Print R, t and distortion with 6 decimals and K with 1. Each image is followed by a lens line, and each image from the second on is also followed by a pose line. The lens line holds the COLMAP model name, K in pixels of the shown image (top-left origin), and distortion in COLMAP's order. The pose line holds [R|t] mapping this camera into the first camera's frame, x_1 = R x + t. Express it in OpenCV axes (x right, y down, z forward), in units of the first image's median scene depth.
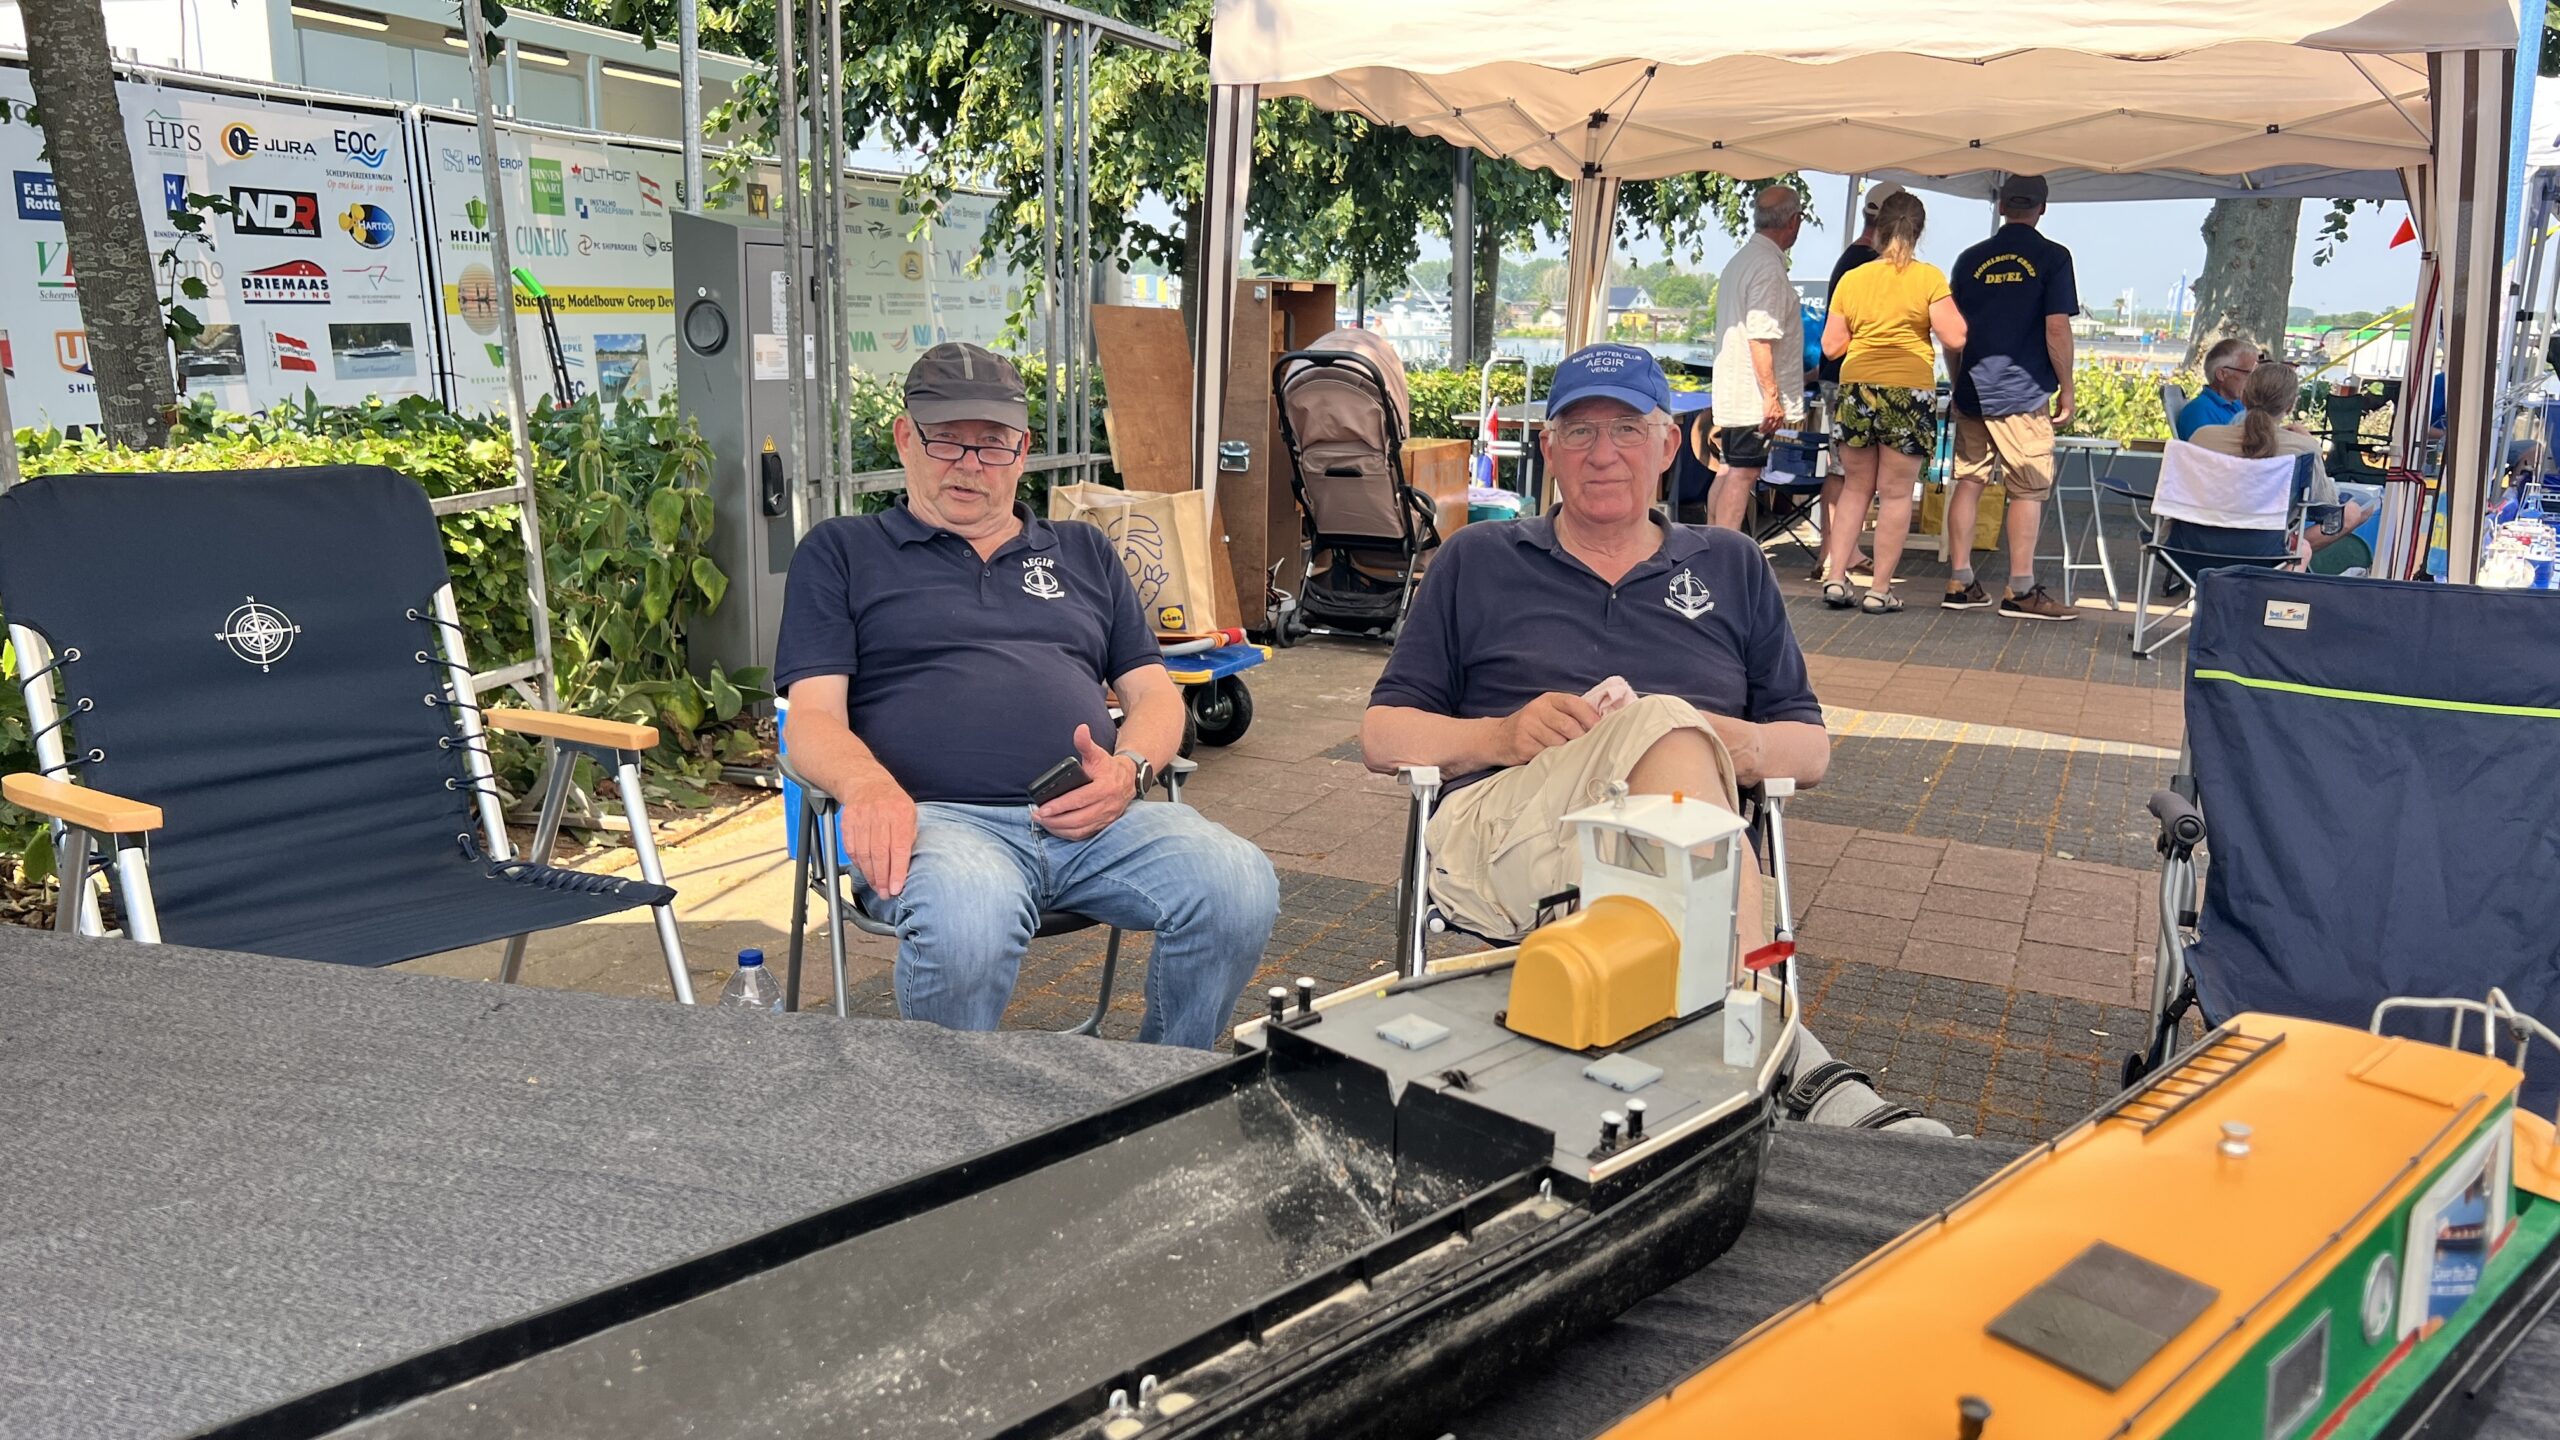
lens RADIAL K [[2090.1, 0, 1287.0], [0, 2090.1, 788.3], [0, 0, 1]] dist [0.085494, -0.144939]
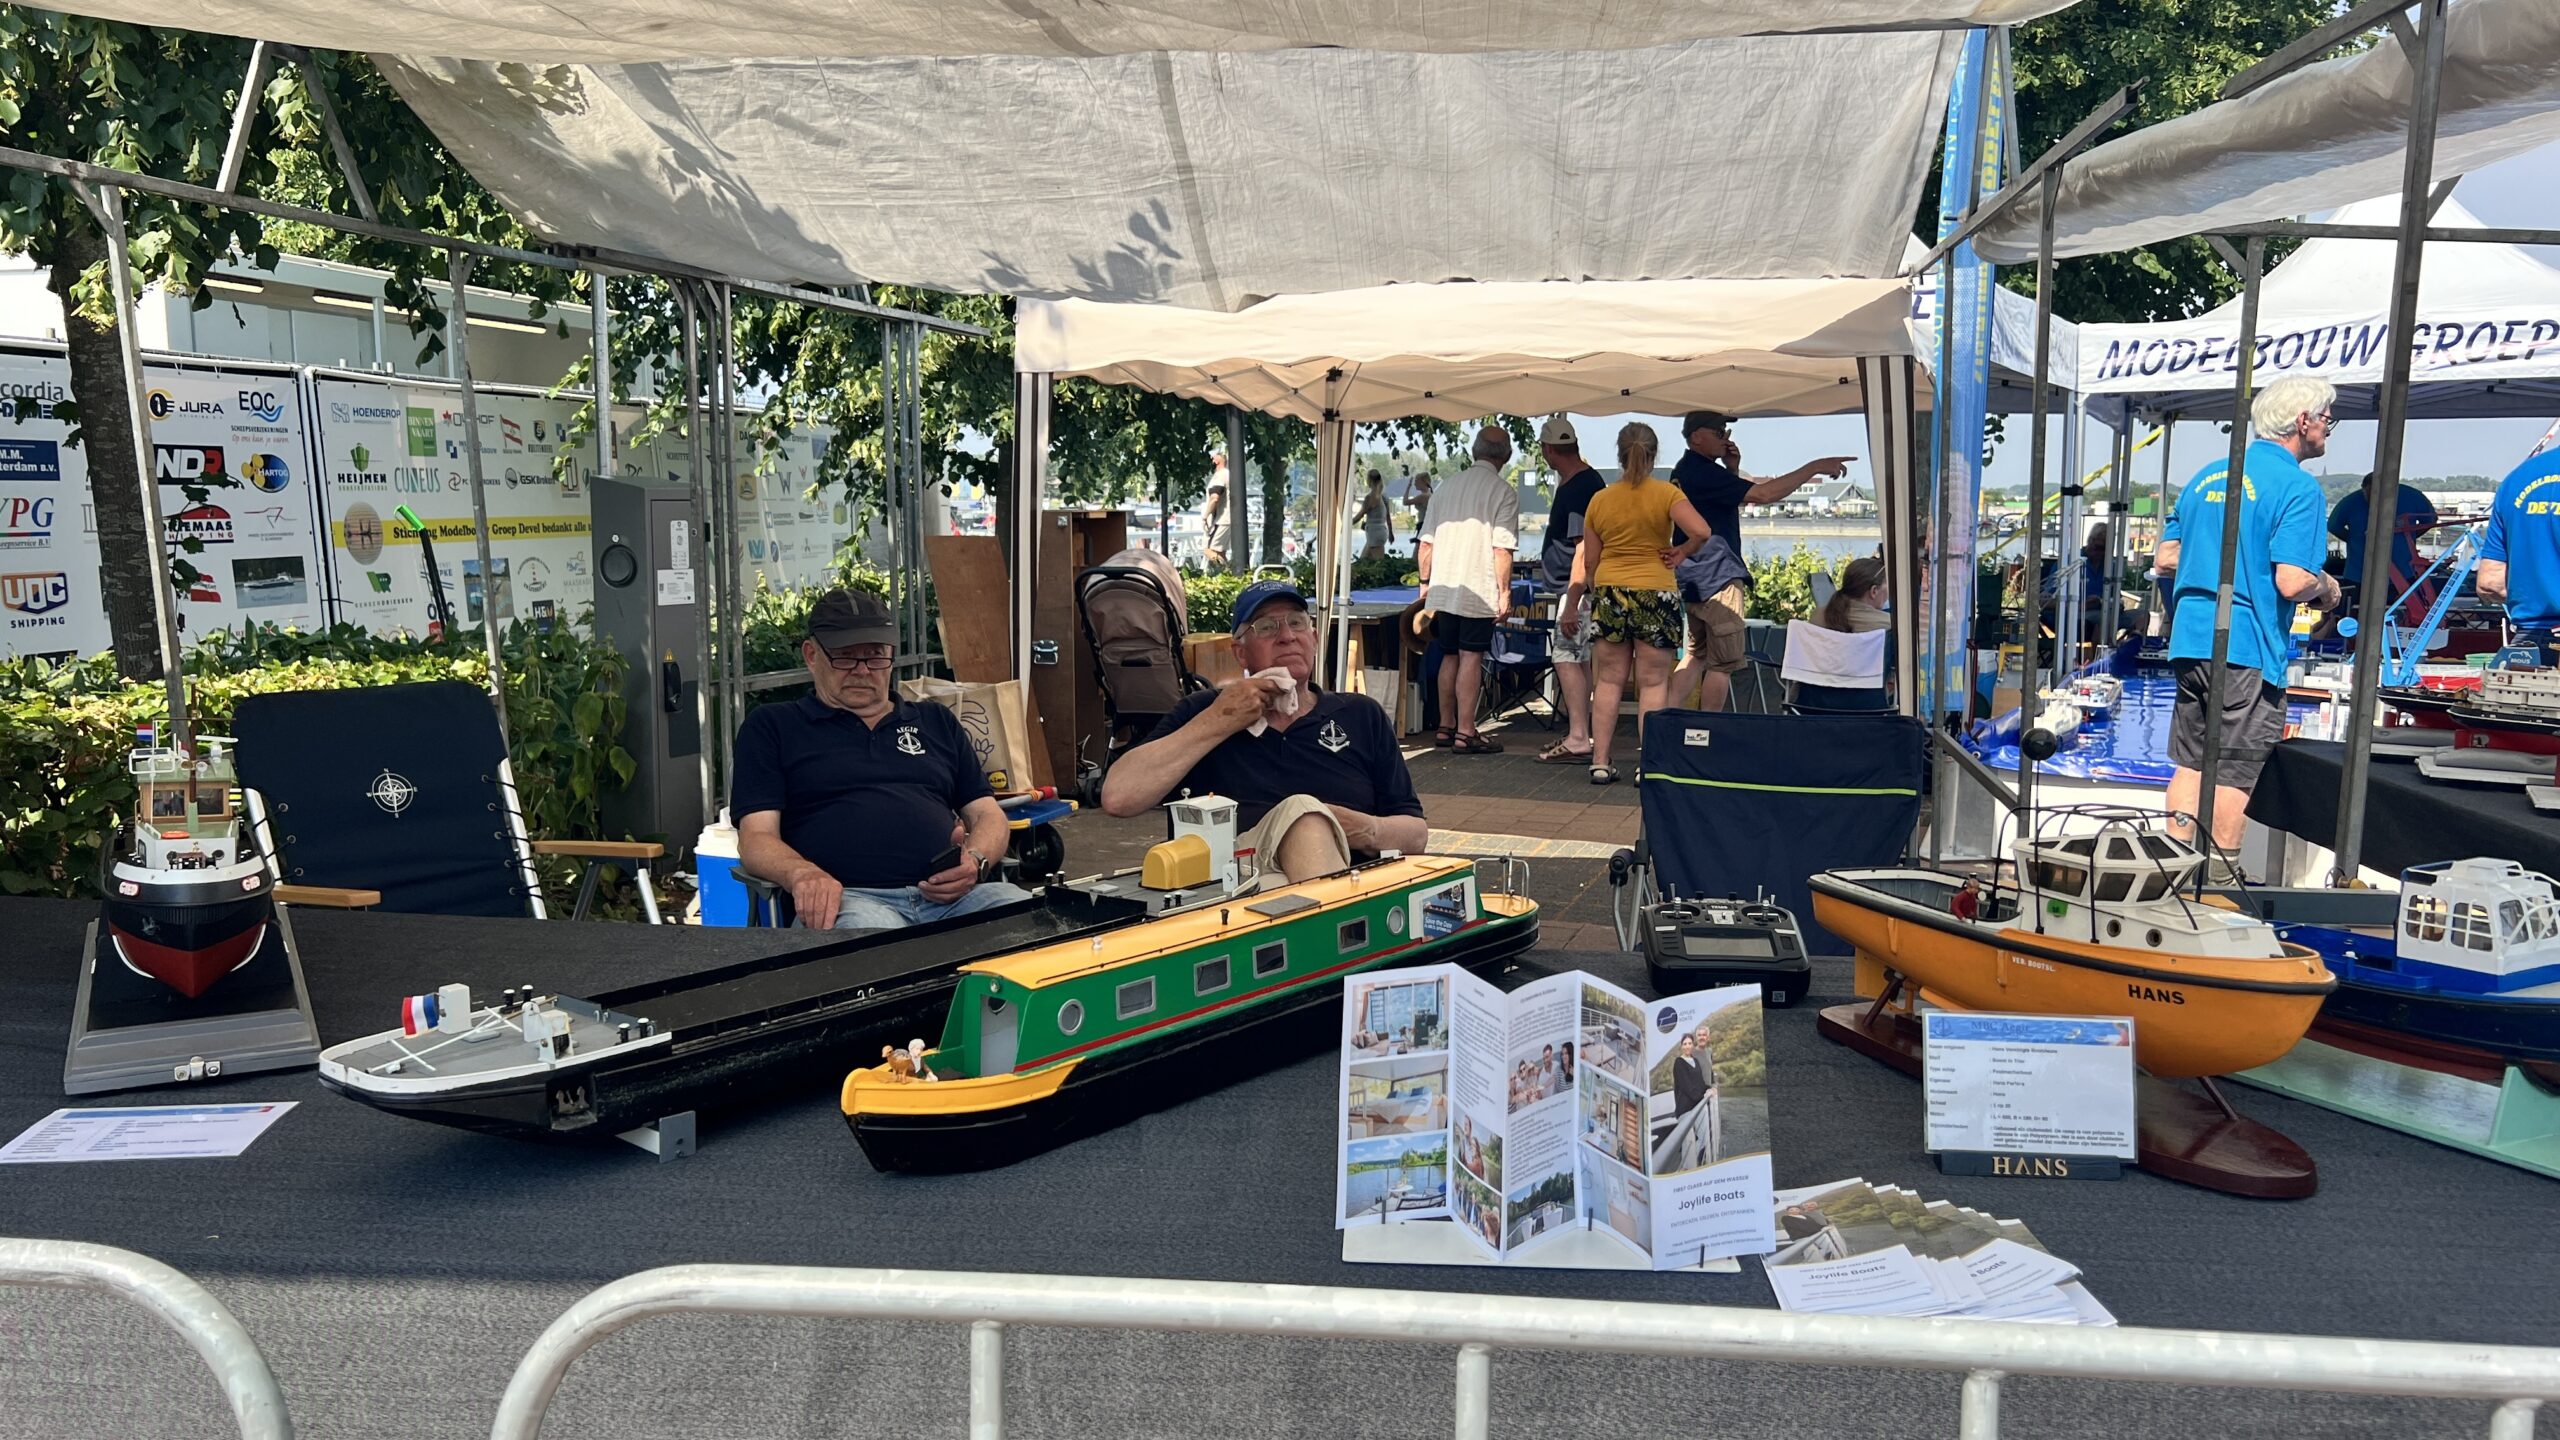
lens RADIAL K [[2090.1, 0, 1287.0], [0, 2090.1, 788.3], [0, 0, 1]] dist [0.085494, -0.144939]
pose [[0.995903, -0.034210, 0.083707, 0.008453], [0.041484, 0.995365, -0.086766, 0.025935], [-0.080350, 0.089883, 0.992706, -0.175559]]
